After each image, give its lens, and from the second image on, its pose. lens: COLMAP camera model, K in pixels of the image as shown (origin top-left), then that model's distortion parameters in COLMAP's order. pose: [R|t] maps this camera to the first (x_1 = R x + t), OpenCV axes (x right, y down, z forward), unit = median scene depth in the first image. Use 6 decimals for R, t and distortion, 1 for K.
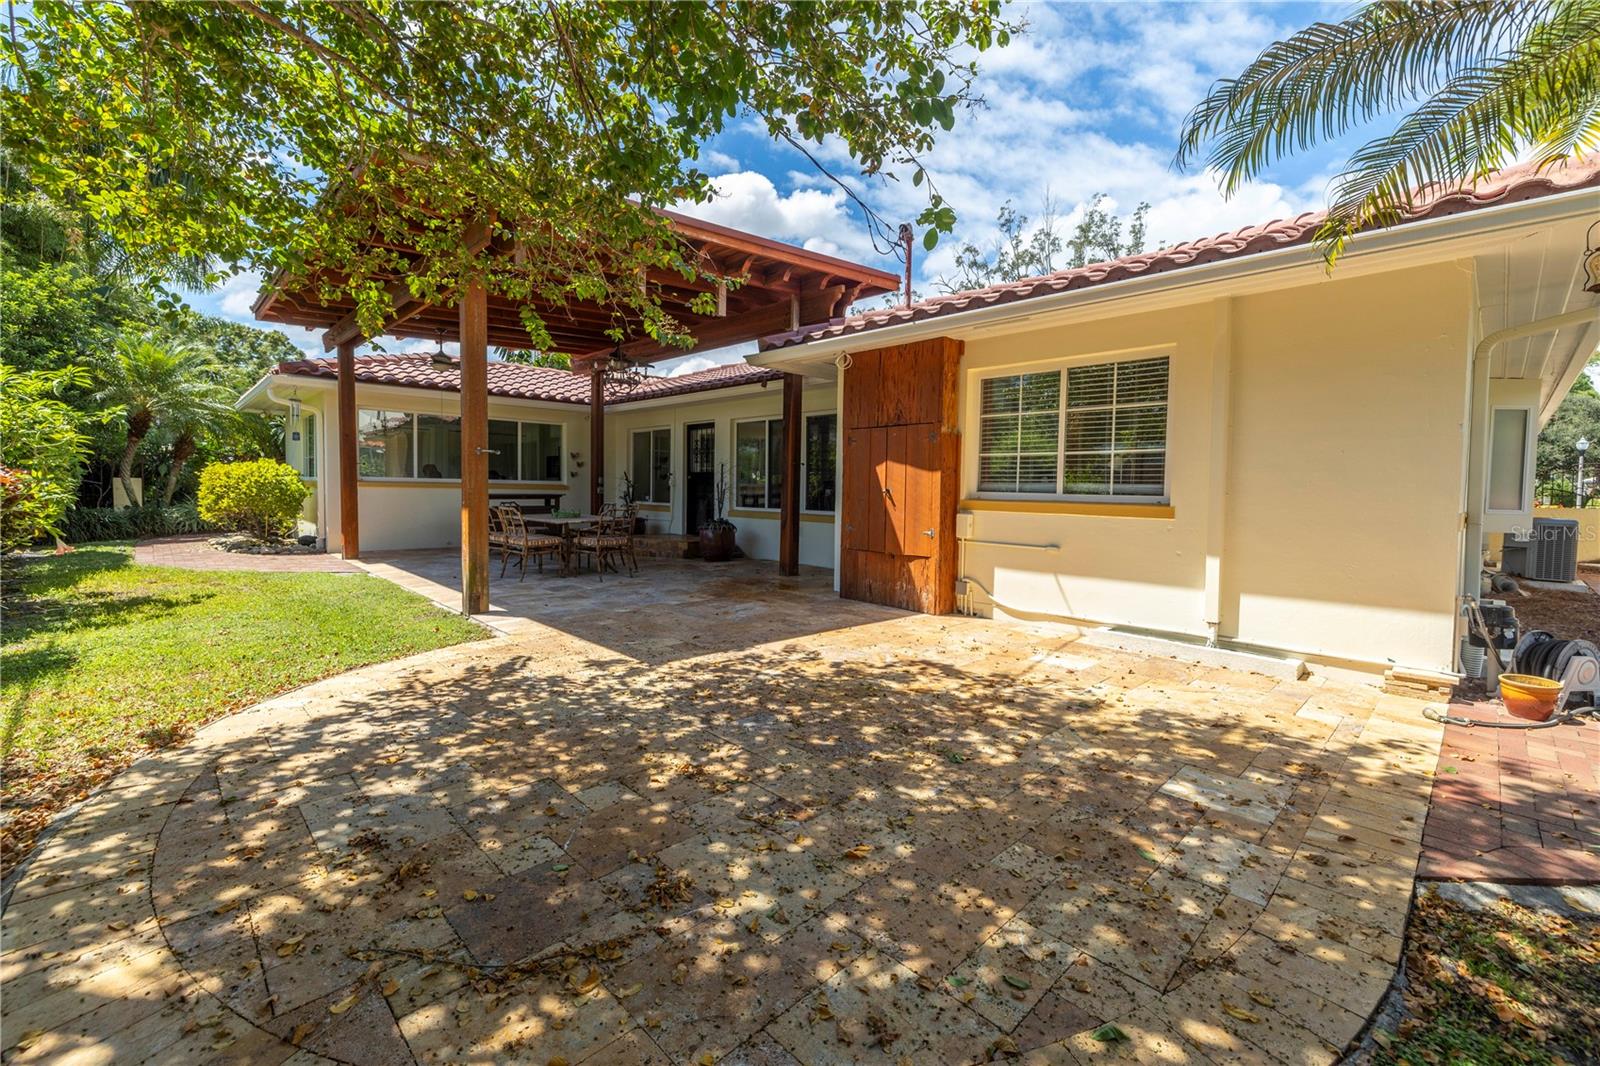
lens RADIAL K [[672.5, 0, 799.0], [0, 672.5, 522.9], [0, 0, 1]] dist [0.002181, -0.000219]
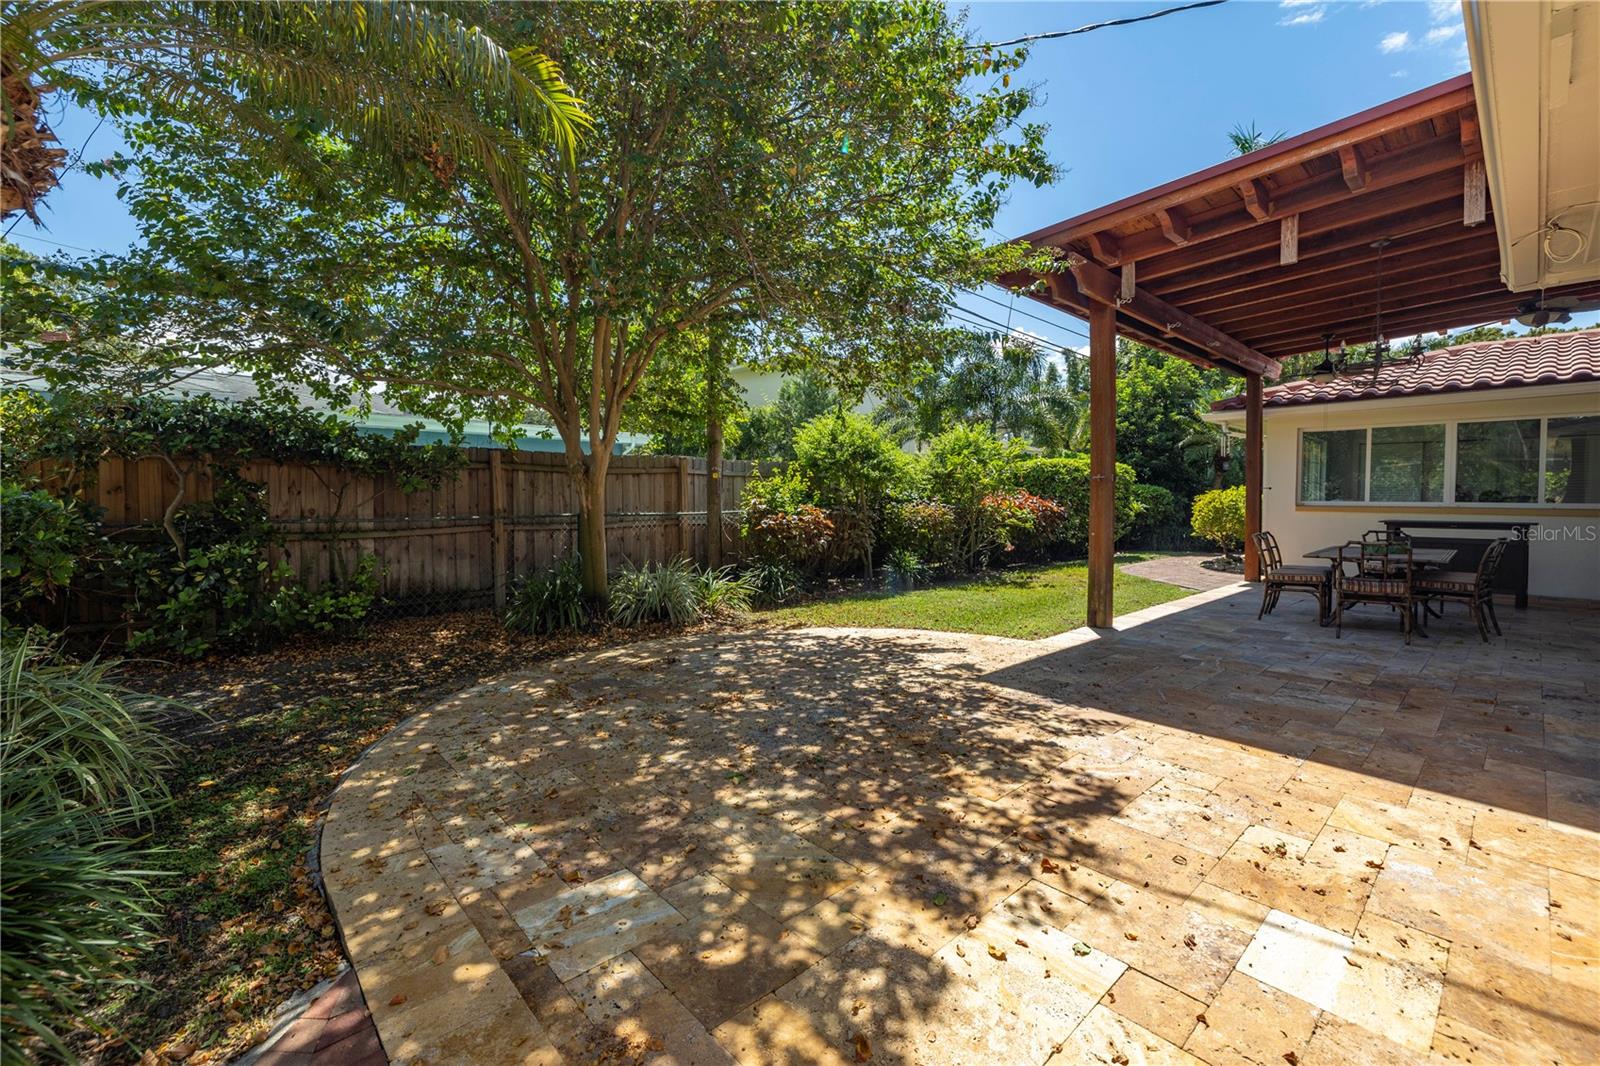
lens RADIAL K [[672.5, 0, 799.9], [0, 672.5, 526.5], [0, 0, 1]] dist [0.002181, -0.000219]
pose [[-0.034161, 0.025471, -0.999092, 1.141597], [-0.058969, 0.997882, 0.027456, -0.053087], [0.997675, 0.059854, -0.032587, 1.028011]]
